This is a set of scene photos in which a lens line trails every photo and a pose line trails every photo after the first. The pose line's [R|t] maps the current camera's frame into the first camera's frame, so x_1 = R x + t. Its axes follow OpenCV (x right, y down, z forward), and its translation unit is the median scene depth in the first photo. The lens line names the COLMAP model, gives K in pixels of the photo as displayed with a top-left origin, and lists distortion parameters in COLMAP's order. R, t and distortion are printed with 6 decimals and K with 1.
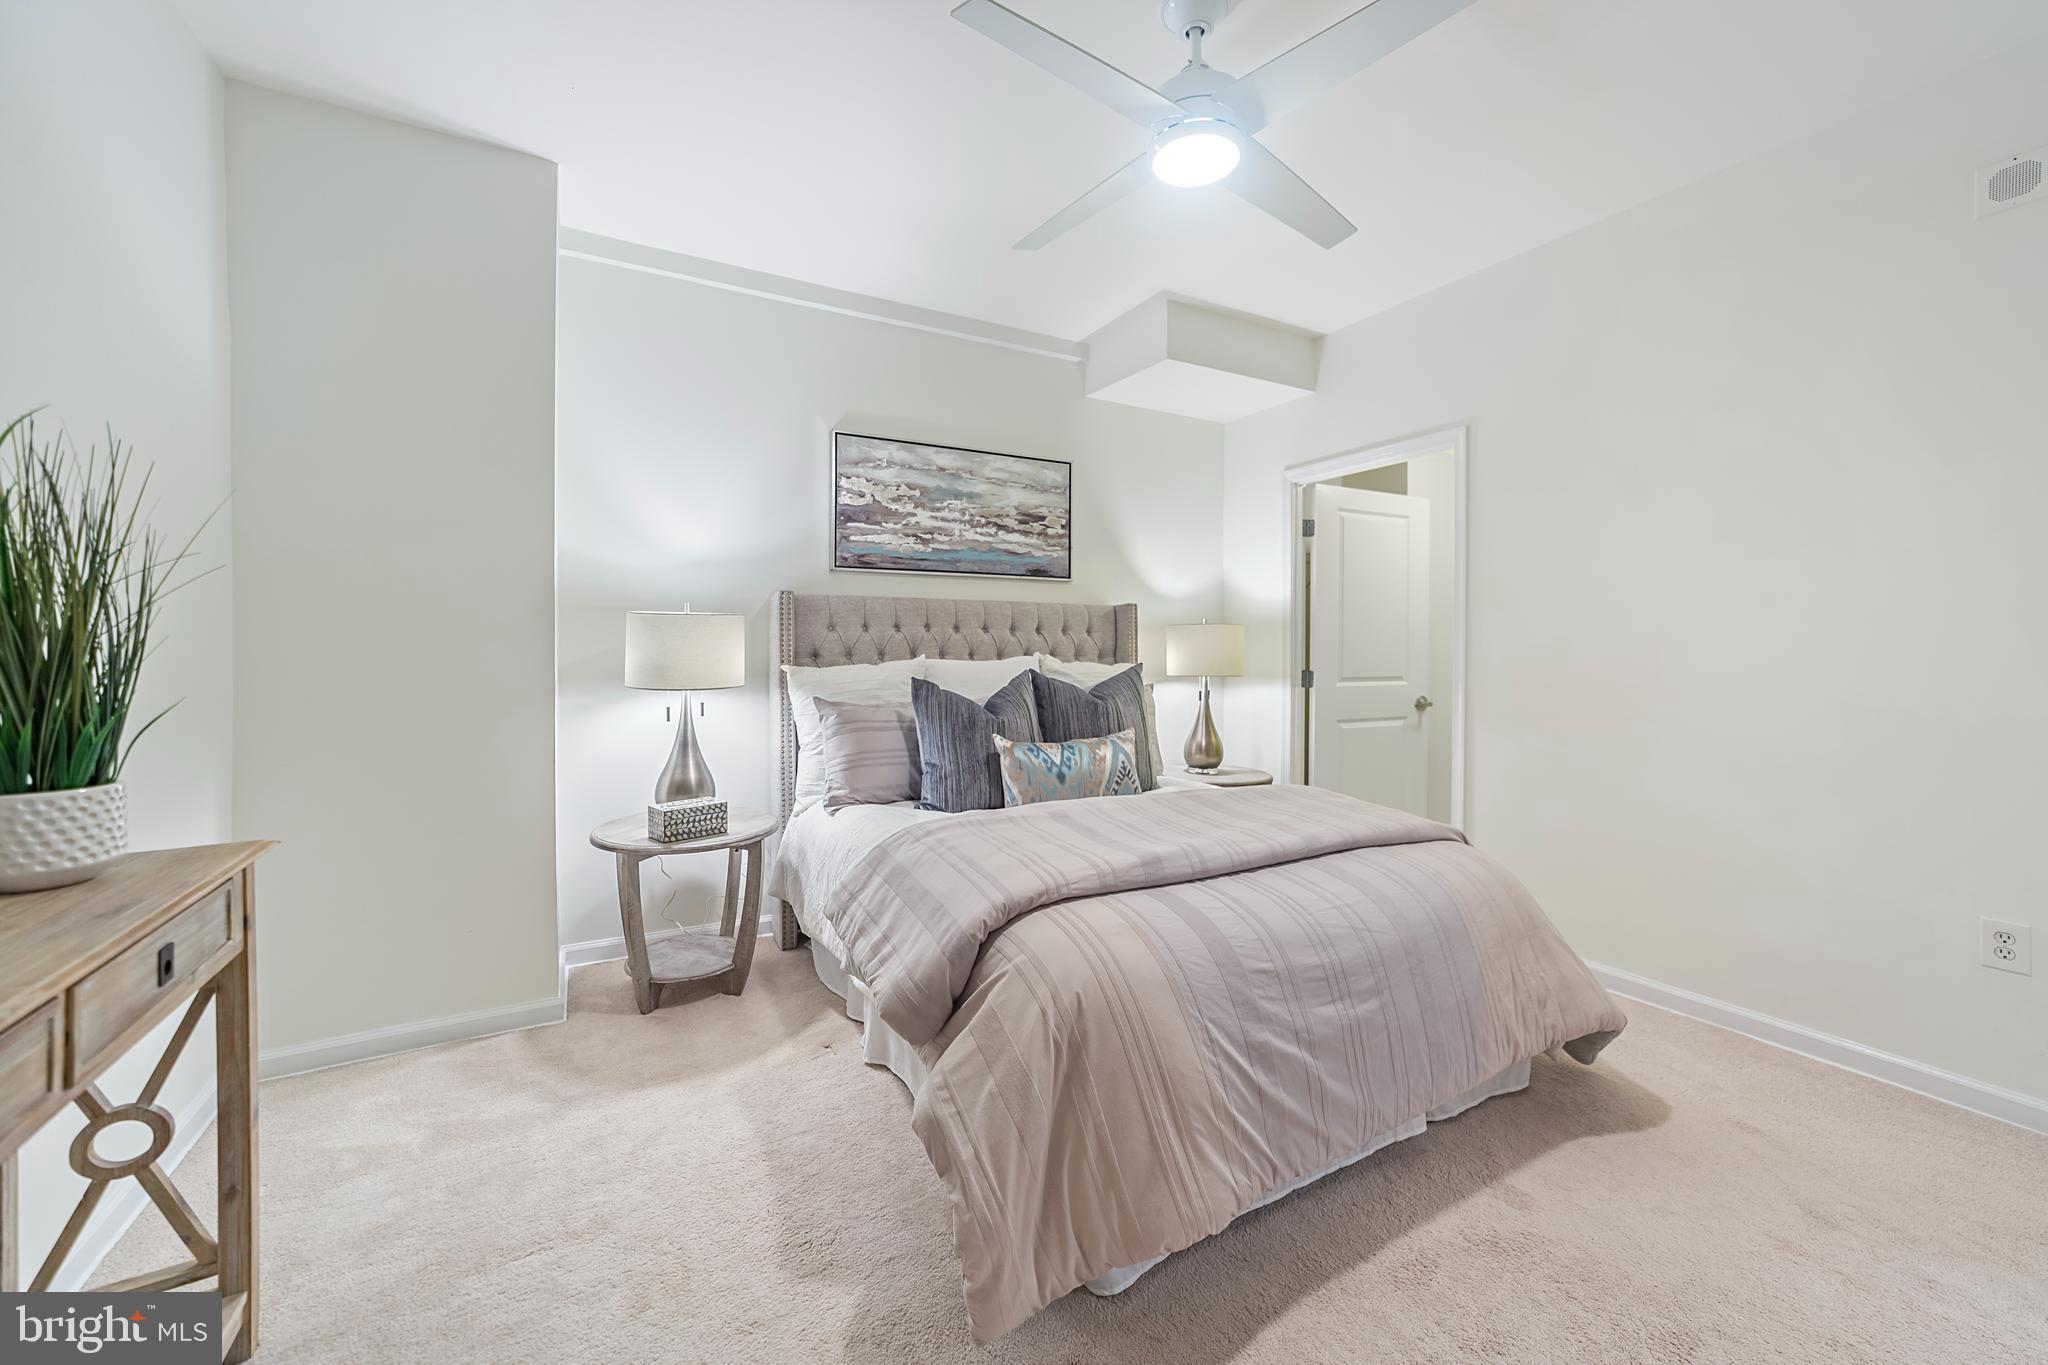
lens RADIAL K [[795.2, 0, 1033.5], [0, 795.2, 668.9], [0, 0, 1]] dist [-0.014683, 0.006957]
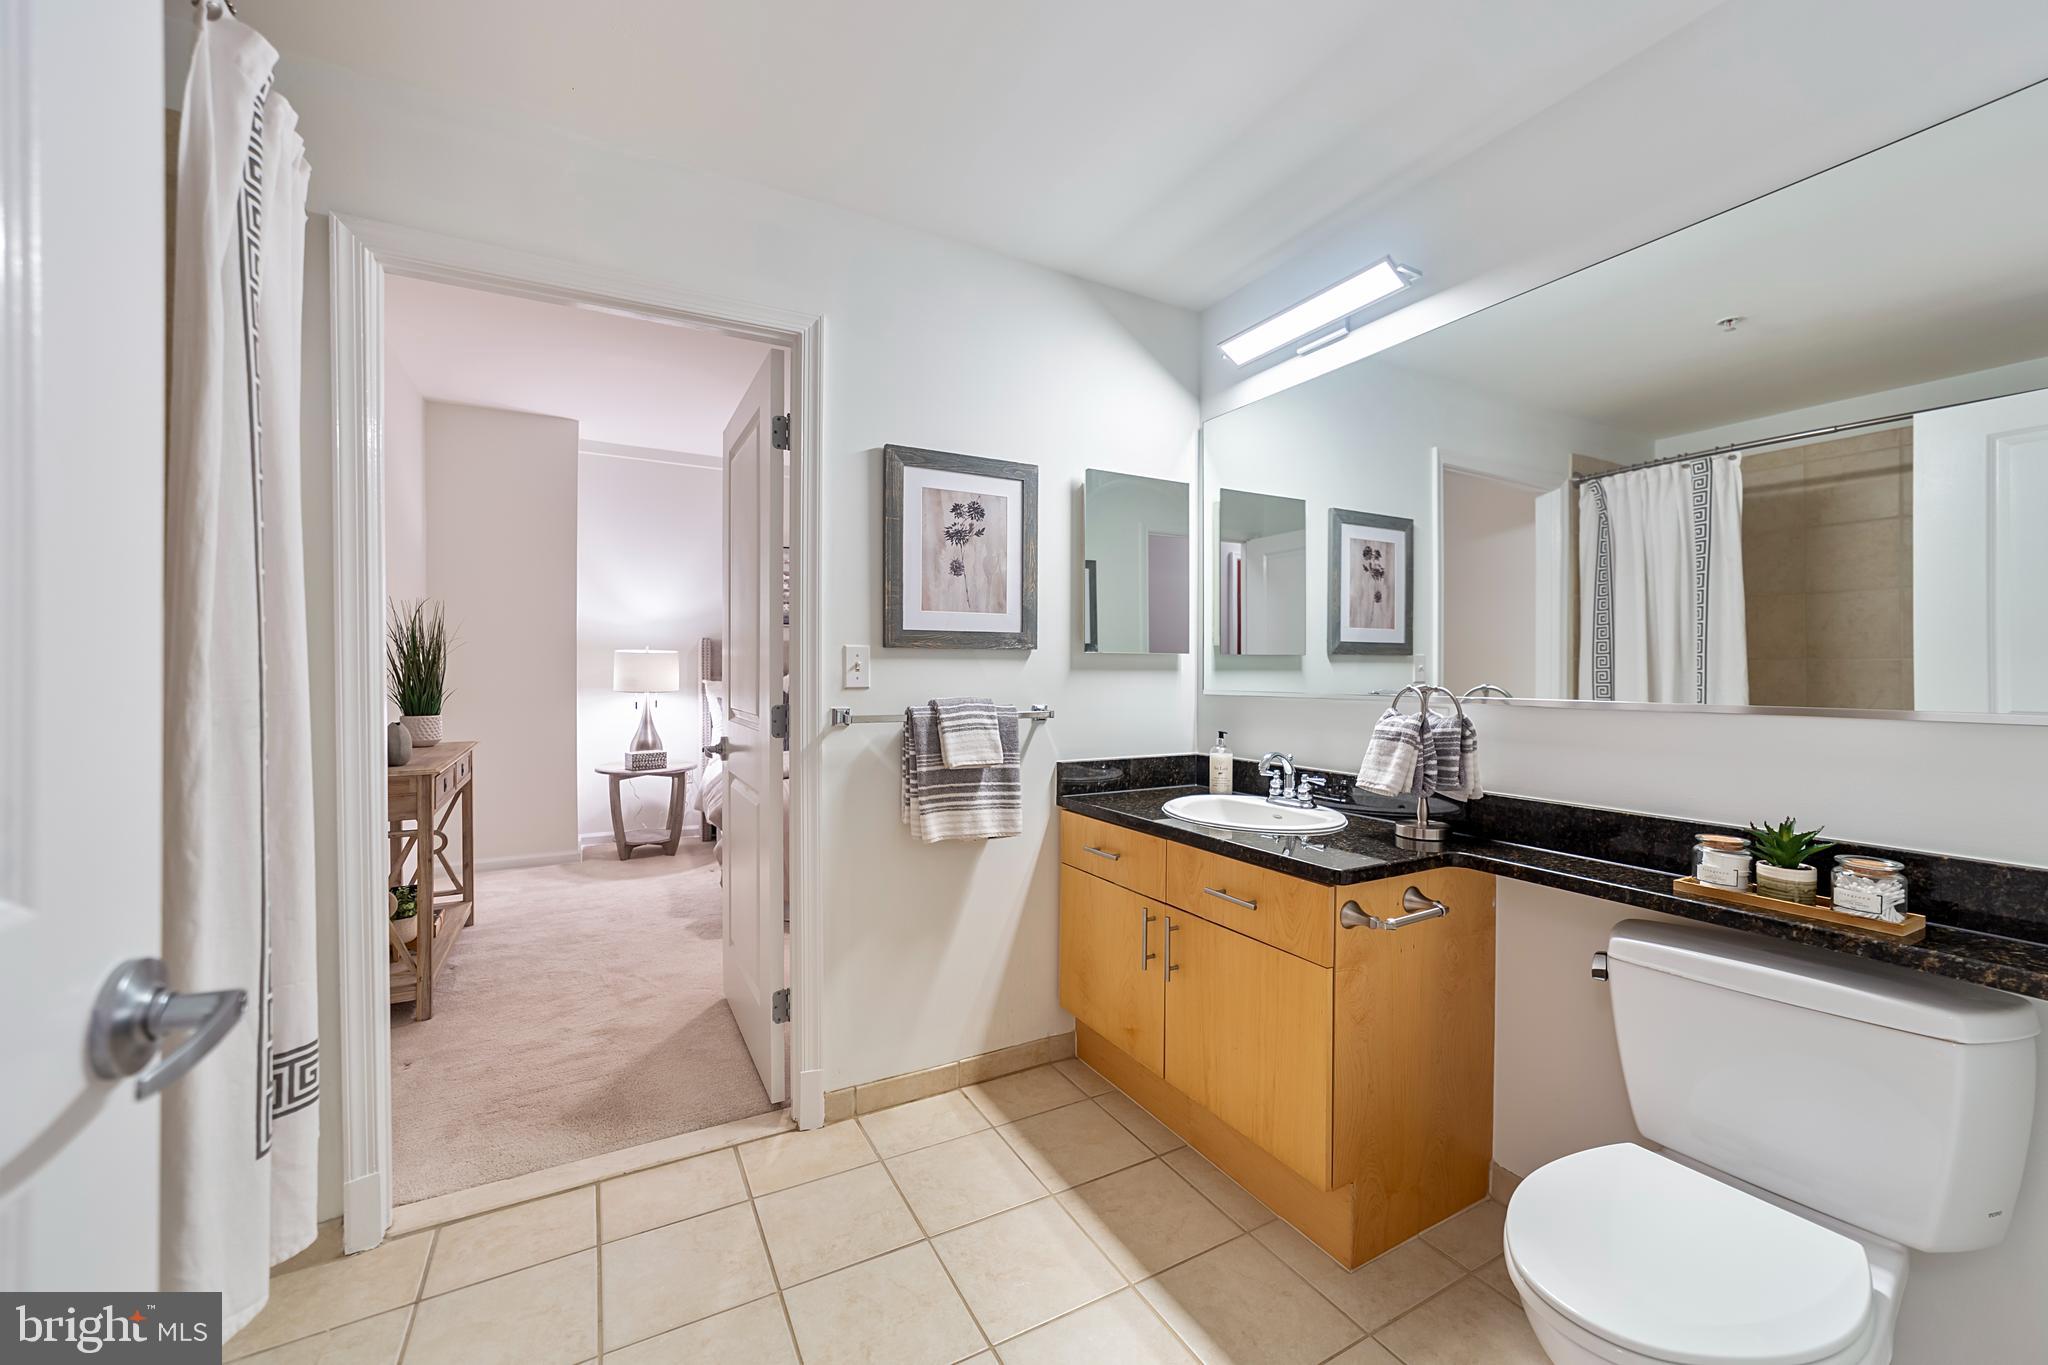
lens RADIAL K [[795.2, 0, 1025.3], [0, 795.2, 683.3], [0, 0, 1]] dist [-0.014683, 0.006957]
pose [[0.999867, 0.001156, -0.016298, 0.509517], [-0.001274, 0.999973, -0.007209, 0.017839], [0.016289, 0.007229, 0.999841, -0.896521]]
